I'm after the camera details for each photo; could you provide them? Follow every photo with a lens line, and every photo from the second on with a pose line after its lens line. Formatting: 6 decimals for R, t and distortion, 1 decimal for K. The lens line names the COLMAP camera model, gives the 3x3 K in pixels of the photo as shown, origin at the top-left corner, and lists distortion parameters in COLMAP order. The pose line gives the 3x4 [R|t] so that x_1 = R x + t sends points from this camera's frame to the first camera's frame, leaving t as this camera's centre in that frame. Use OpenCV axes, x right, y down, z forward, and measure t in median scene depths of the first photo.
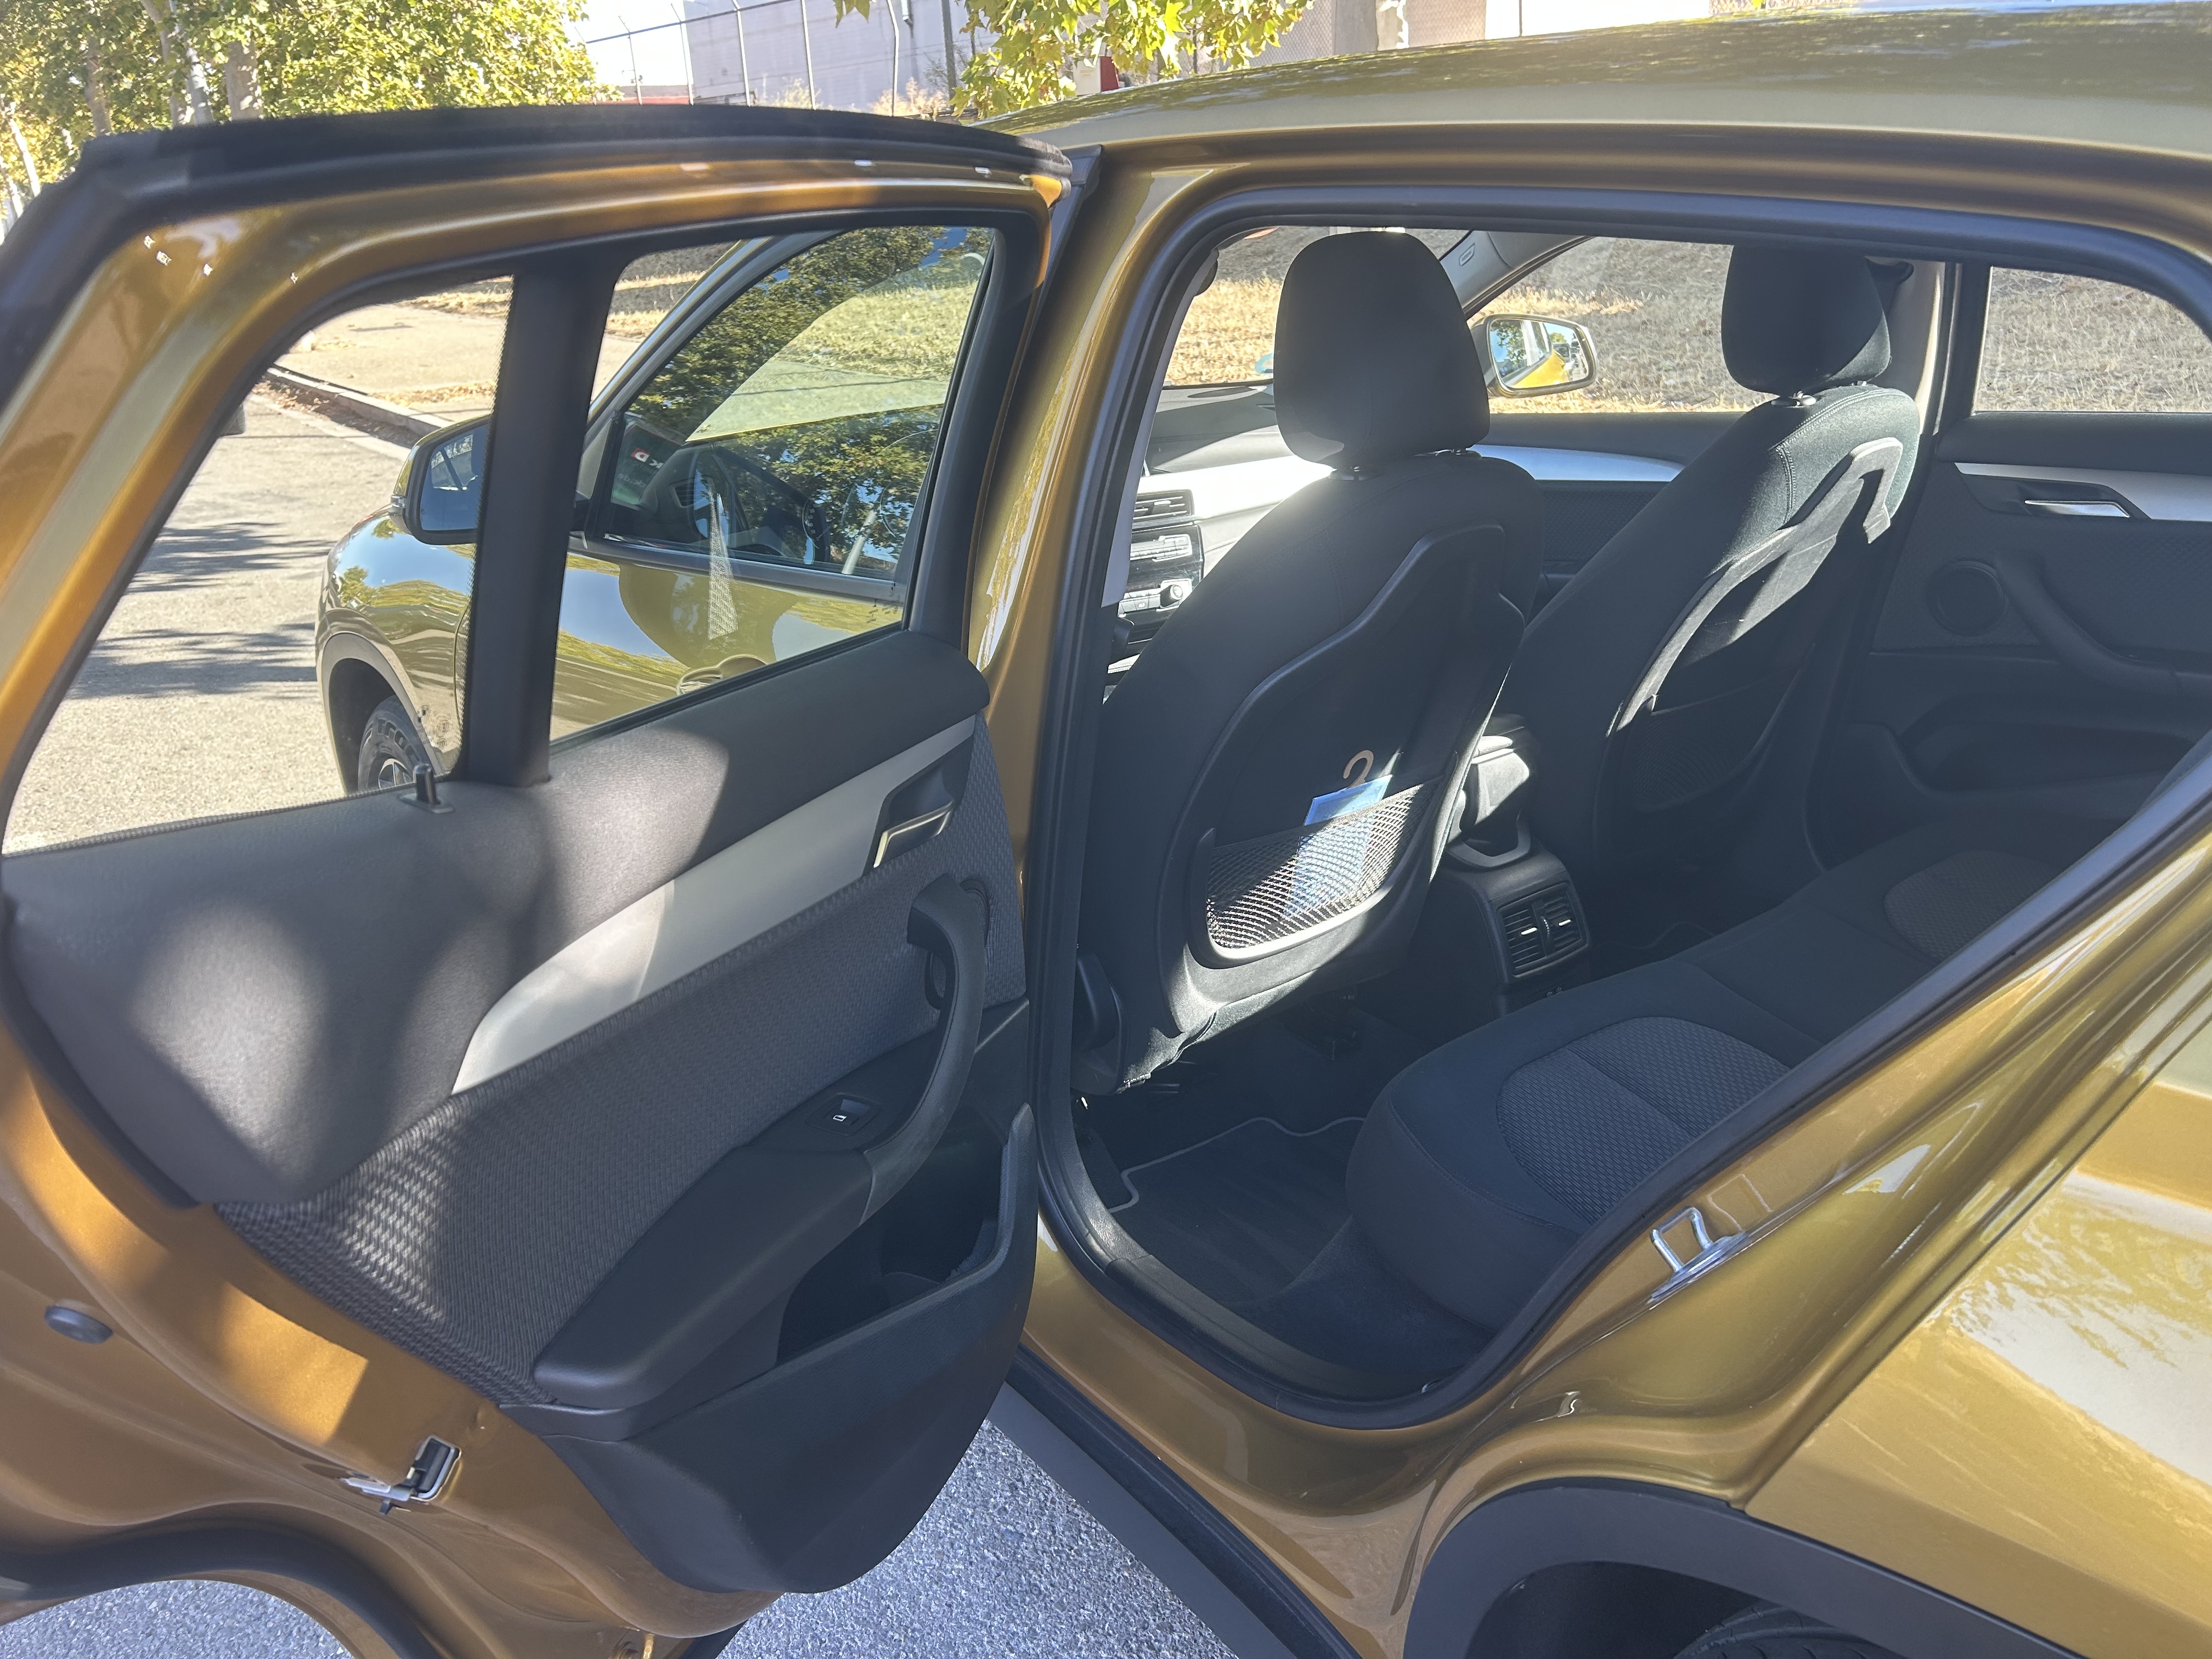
lens RADIAL K [[1667.7, 0, 1179.2], [0, 1667.7, 873.3], [0, 0, 1]] dist [0.038608, -0.062596]
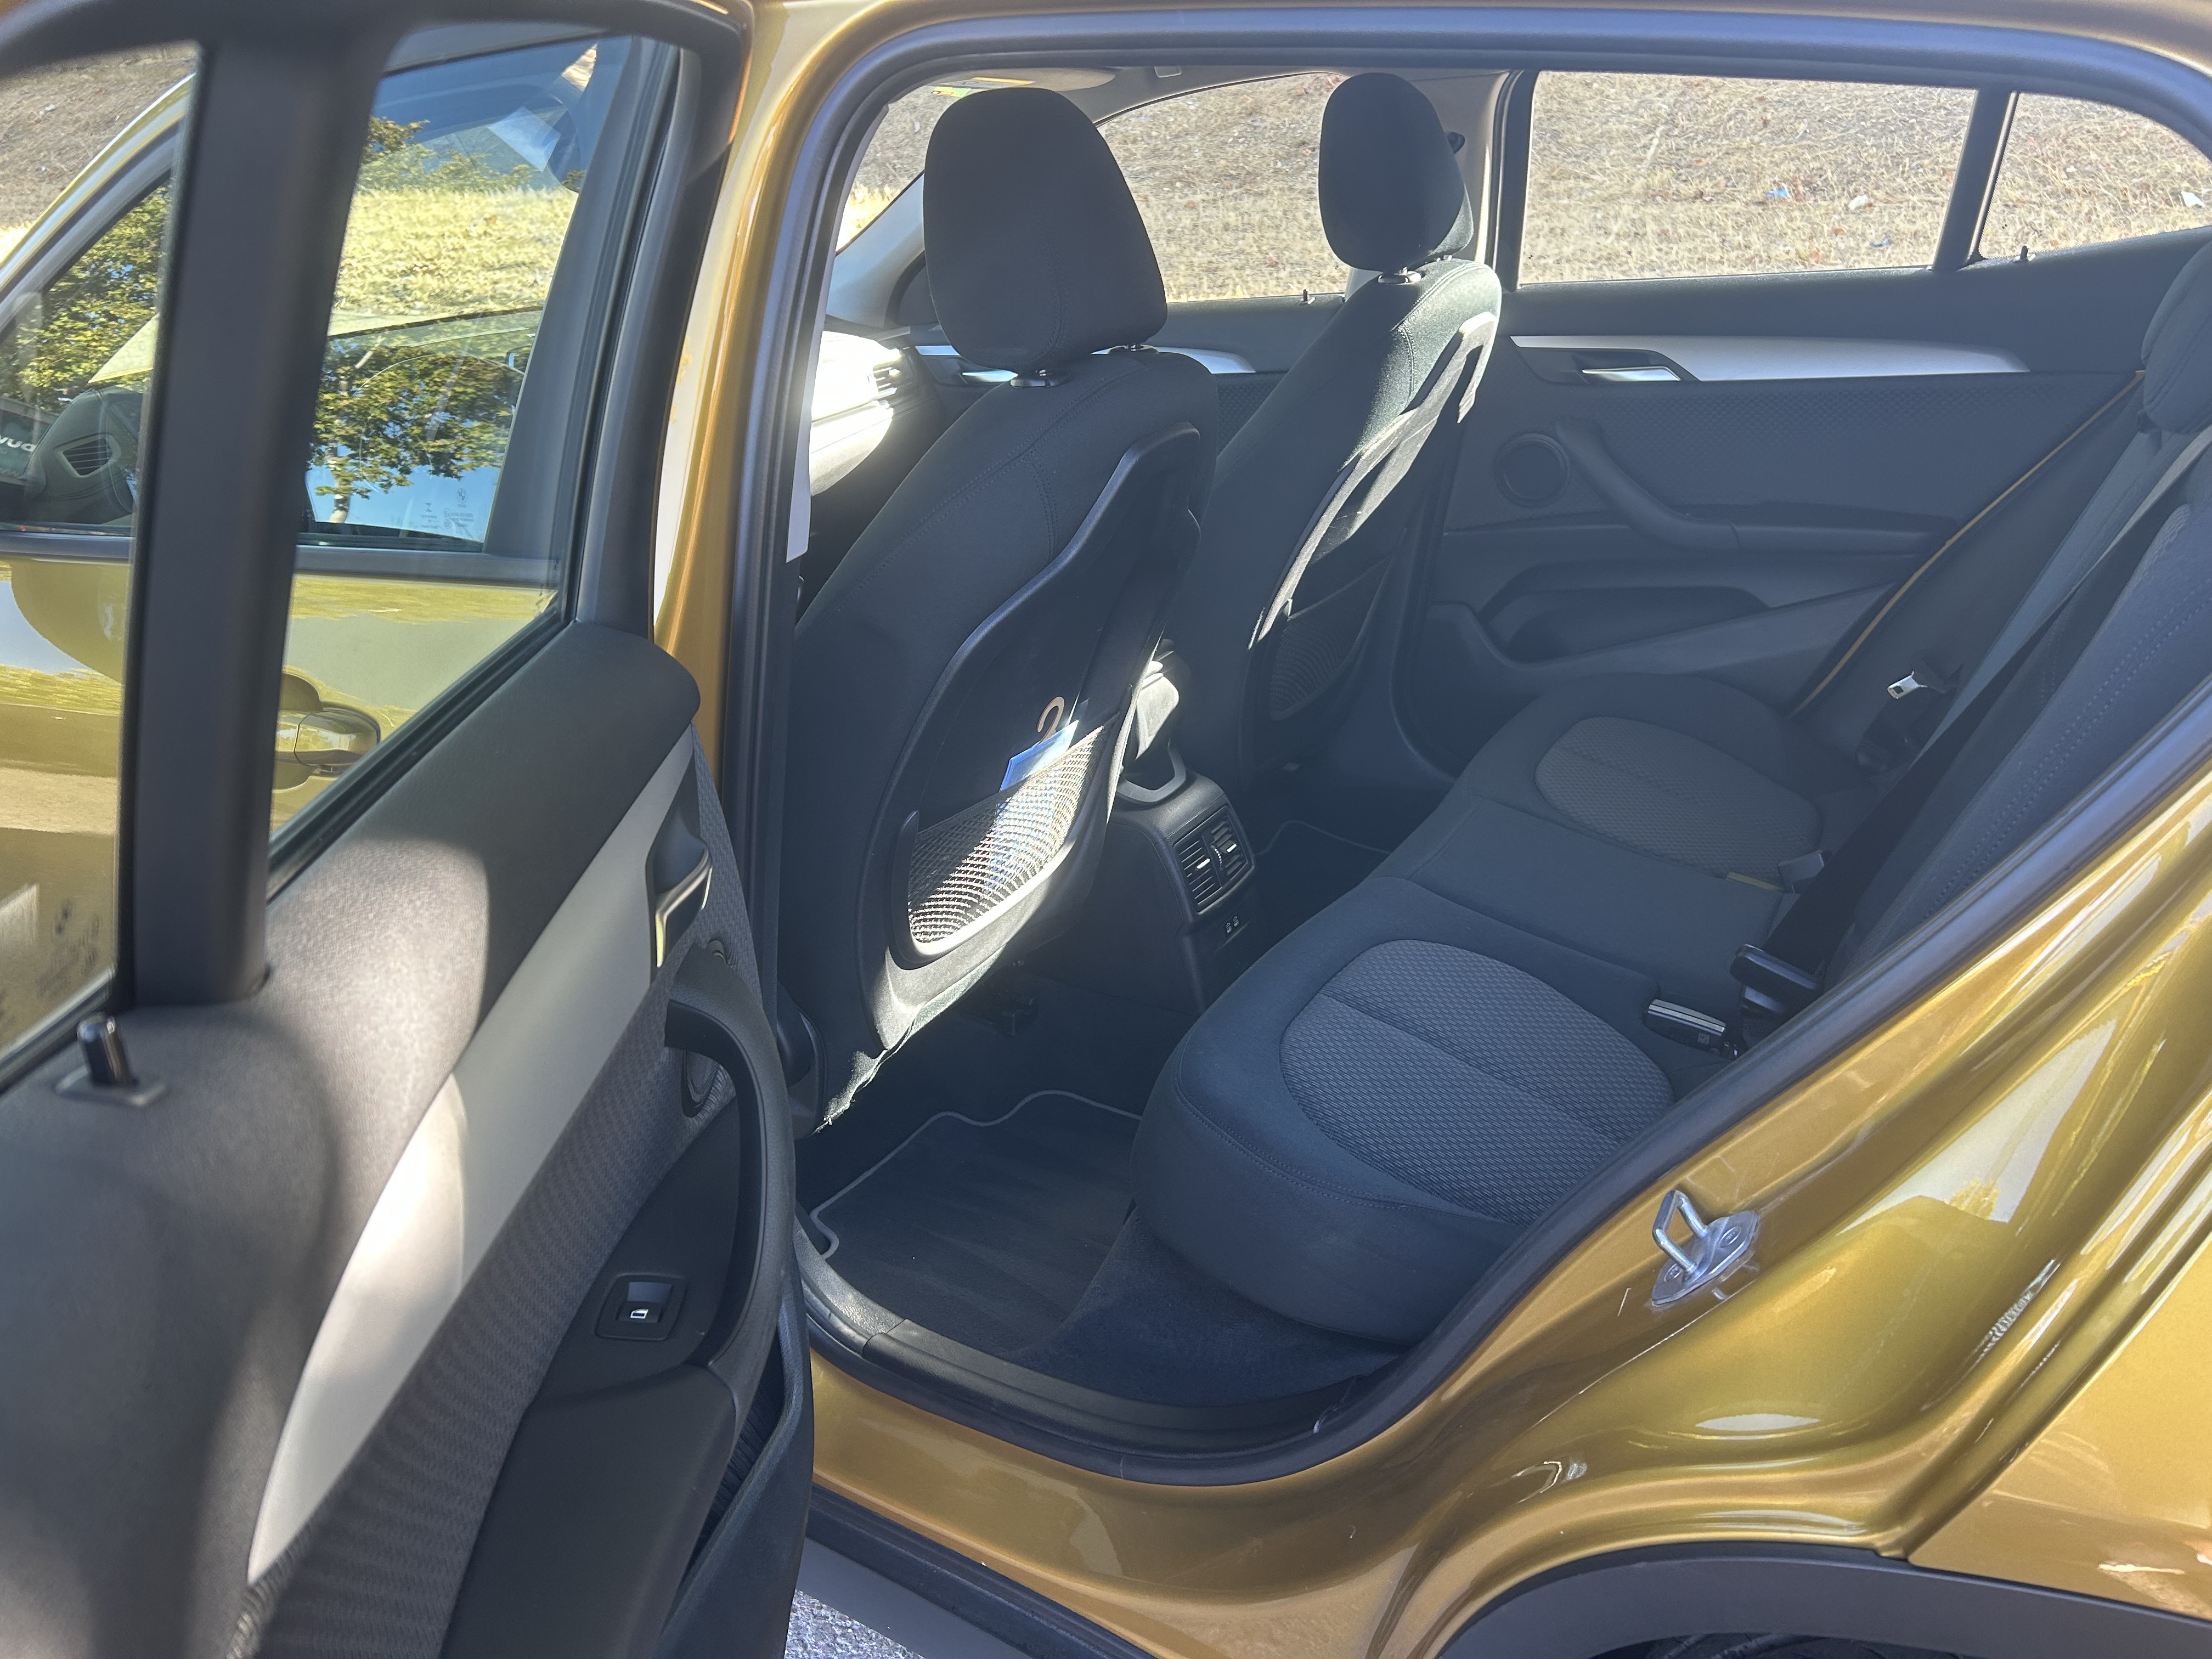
lens RADIAL K [[1611.0, 0, 1119.9], [0, 1611.0, 842.6], [0, 0, 1]] dist [0.055511, -0.061779]
pose [[0.938583, -0.146311, 0.312500, -0.123099], [0.132577, 0.989047, 0.064876, -0.044736], [-0.318569, -0.019462, 0.947700, 0.168946]]
